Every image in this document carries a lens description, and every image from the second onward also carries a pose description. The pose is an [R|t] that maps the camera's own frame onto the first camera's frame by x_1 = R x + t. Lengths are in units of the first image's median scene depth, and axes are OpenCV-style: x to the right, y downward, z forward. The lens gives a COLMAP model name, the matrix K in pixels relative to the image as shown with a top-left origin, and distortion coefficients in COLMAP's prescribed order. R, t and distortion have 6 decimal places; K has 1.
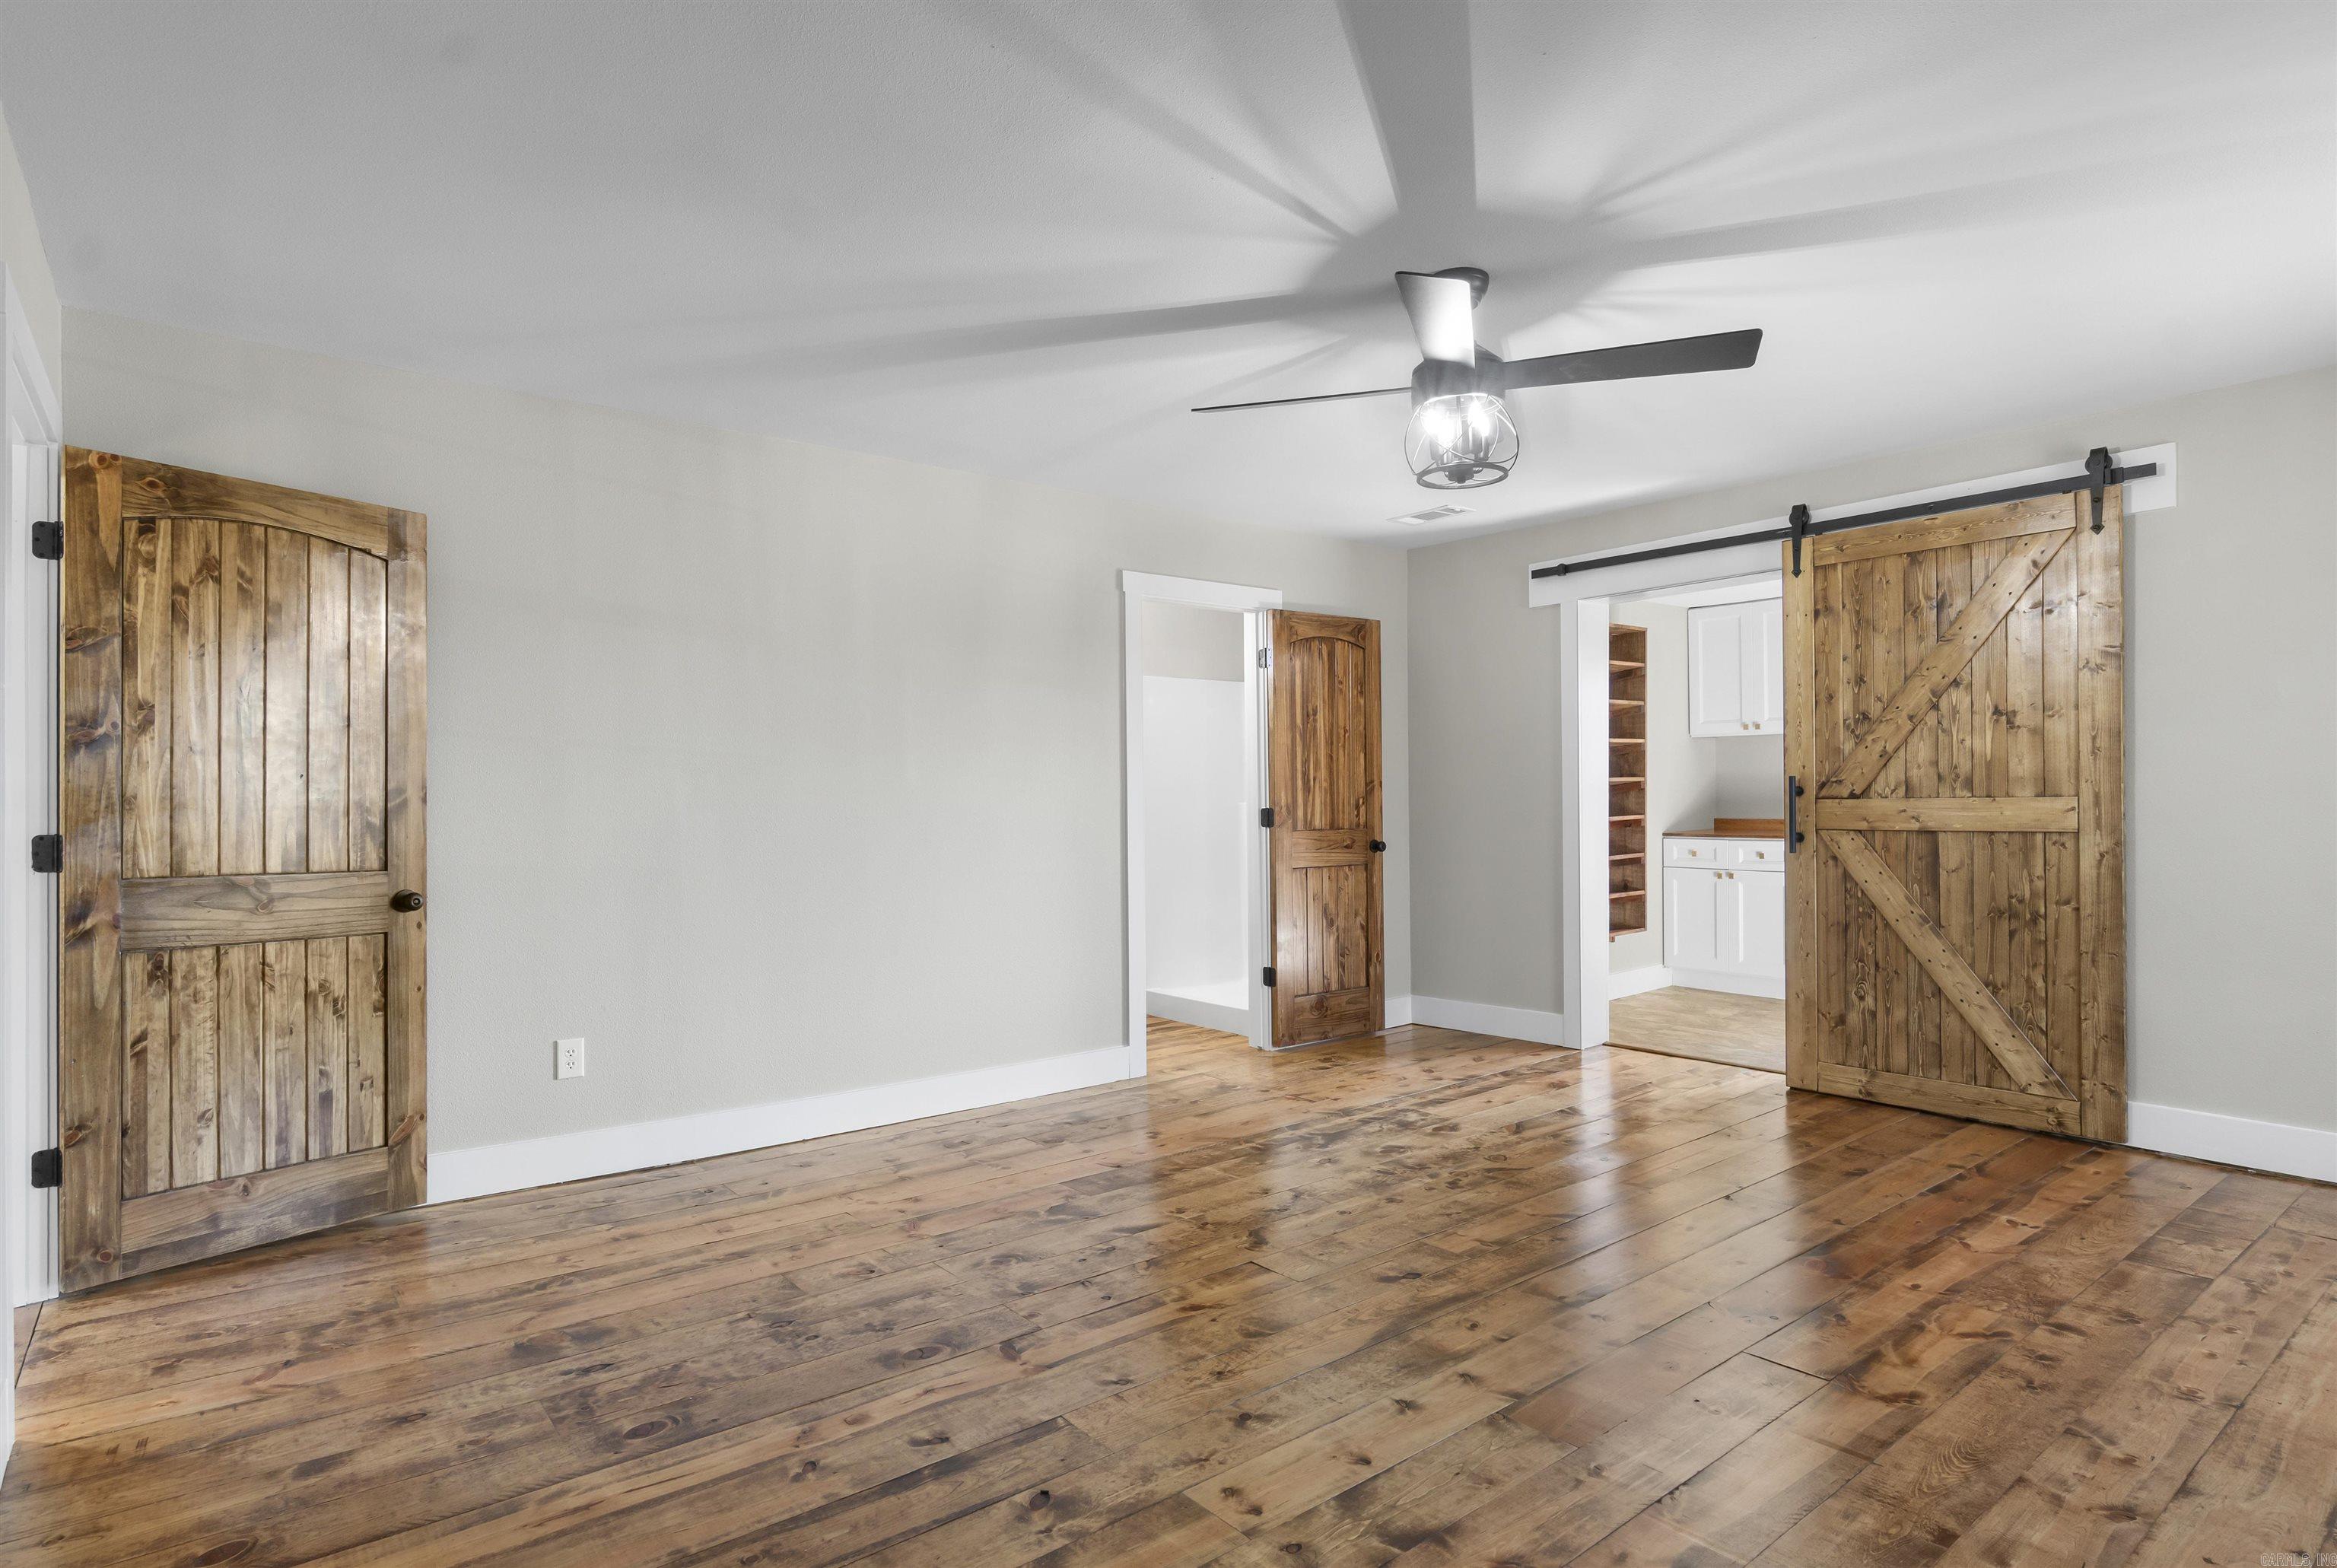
lens RADIAL K [[1176.4, 0, 1165.0], [0, 1176.4, 793.6], [0, 0, 1]] dist [-0.009098, 0.003725]
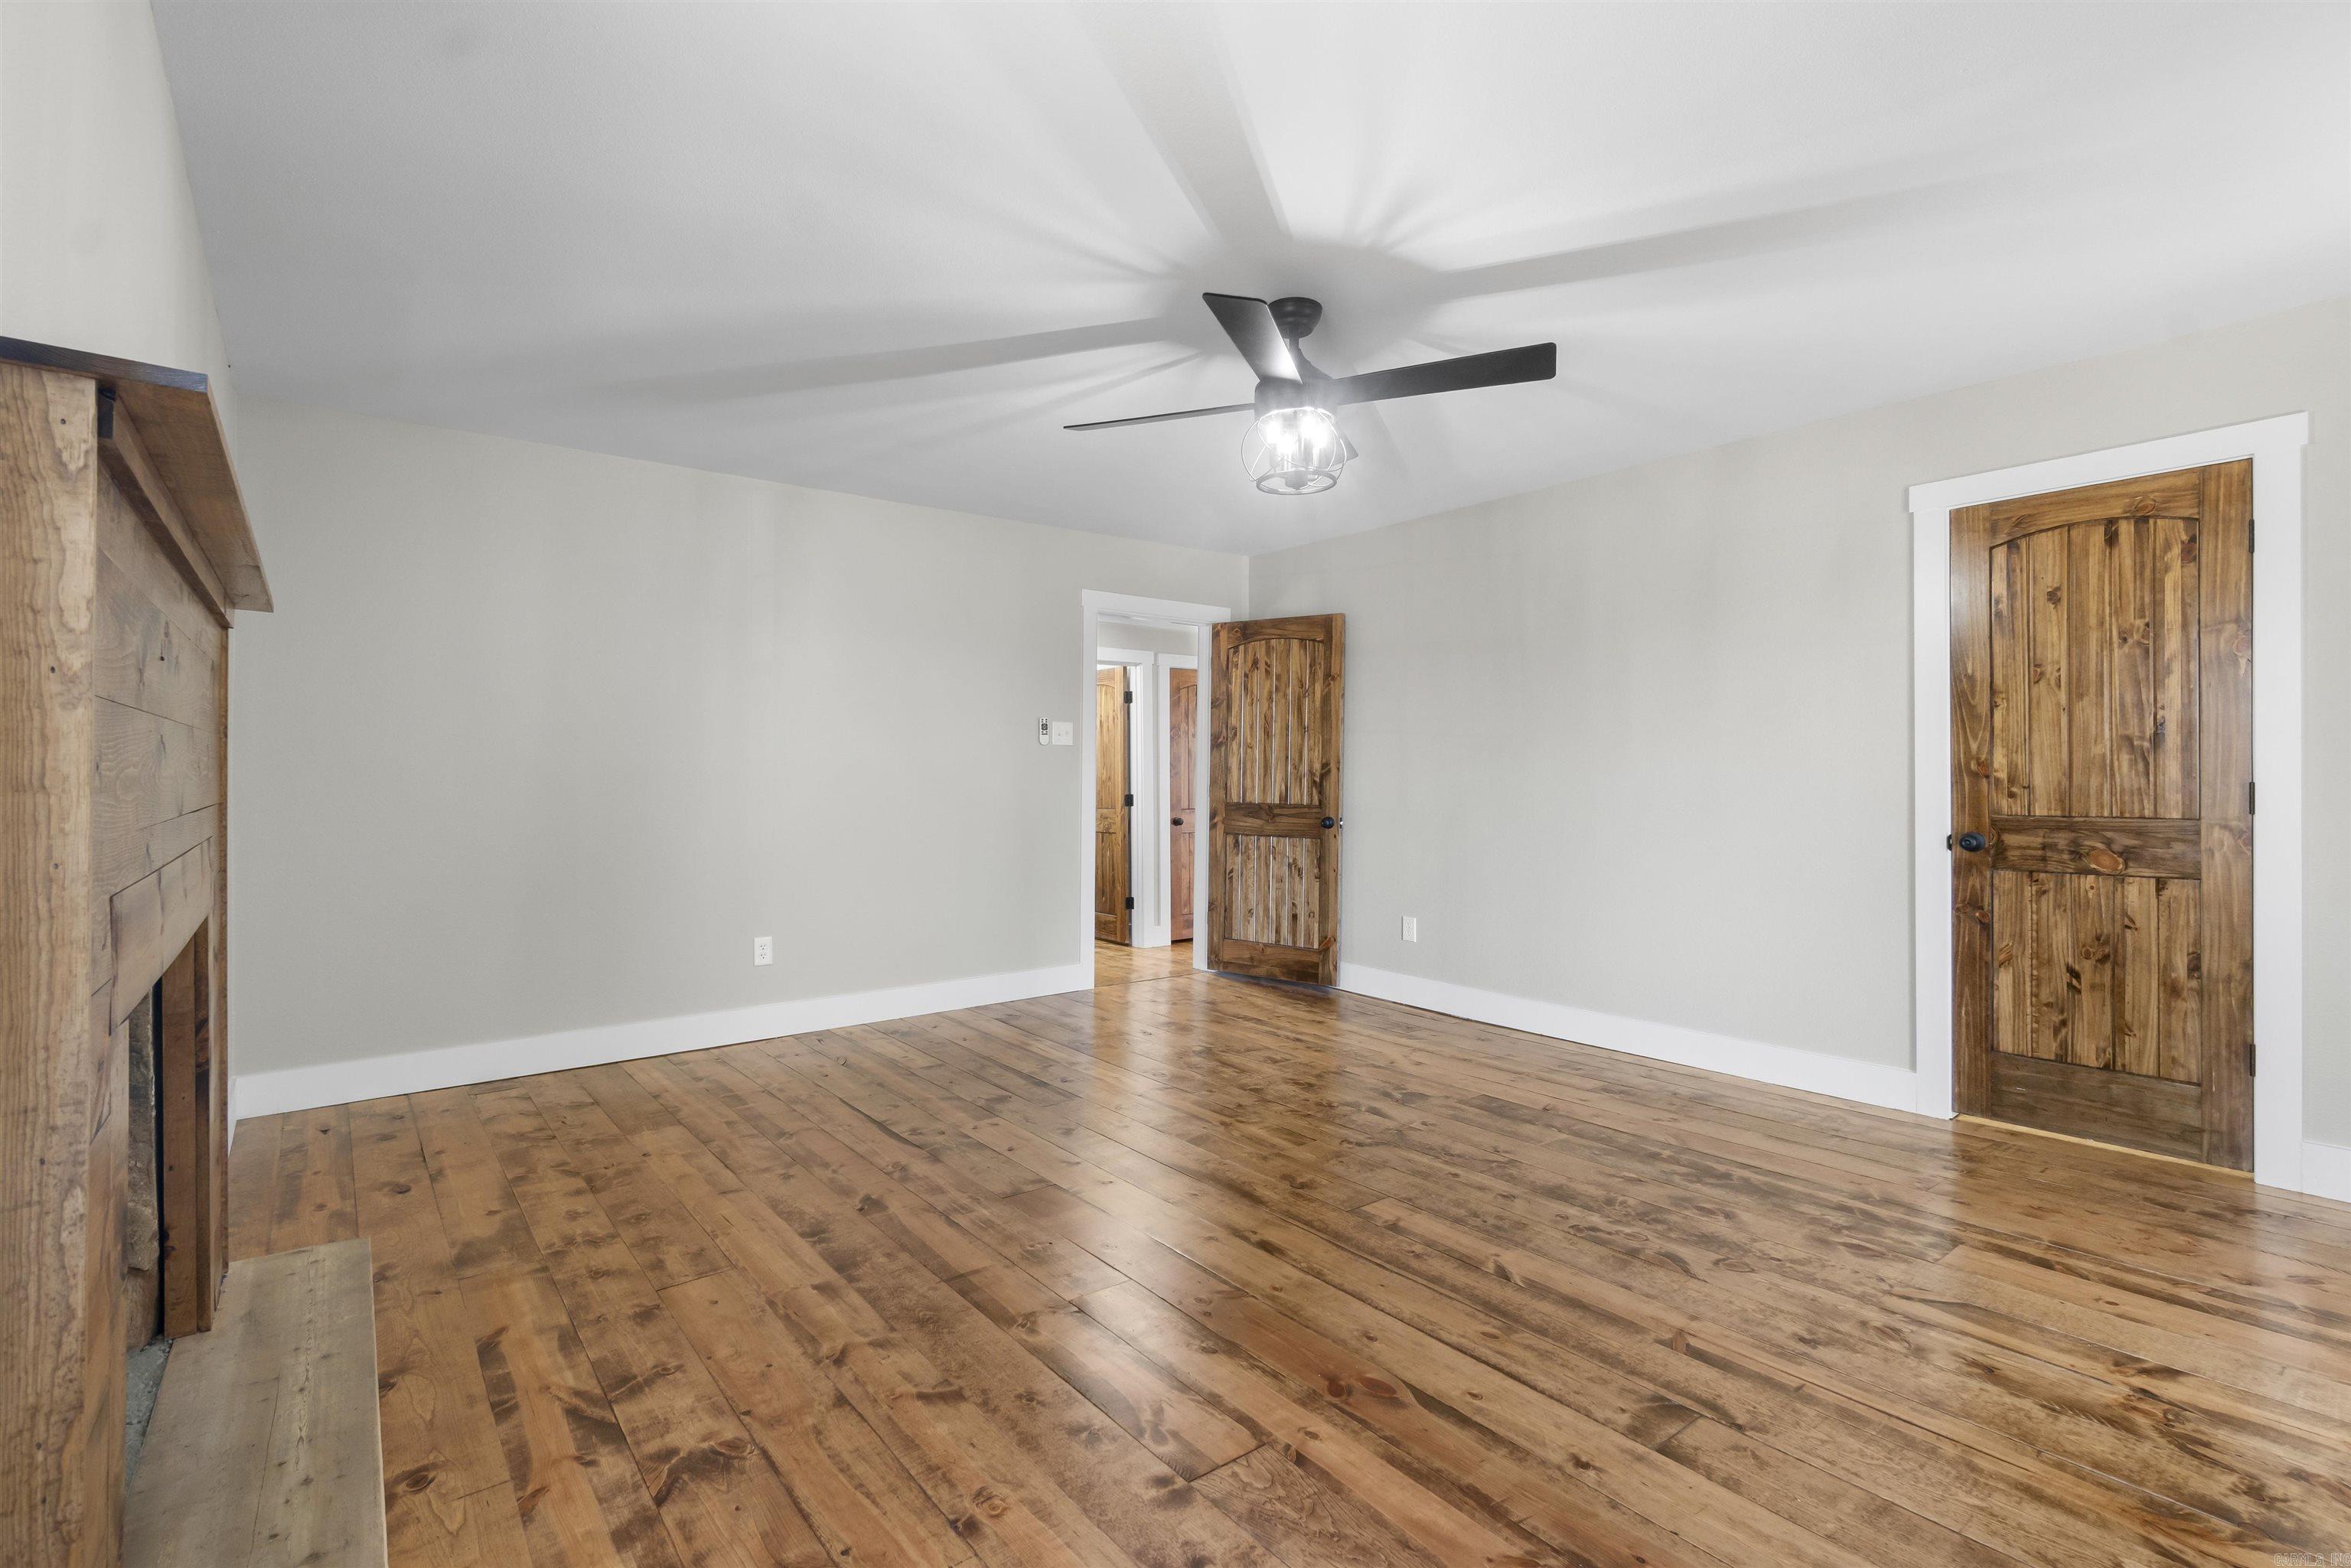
lens RADIAL K [[1048.6, 0, 1170.5], [0, 1048.6, 772.2], [0, 0, 1]] dist [0.000814, -0.000082]
pose [[0.025360, 0.008090, -0.999646, 1.048037], [0.007832, 0.999935, 0.008291, -0.005437], [0.999648, -0.008039, 0.025295, 0.721888]]
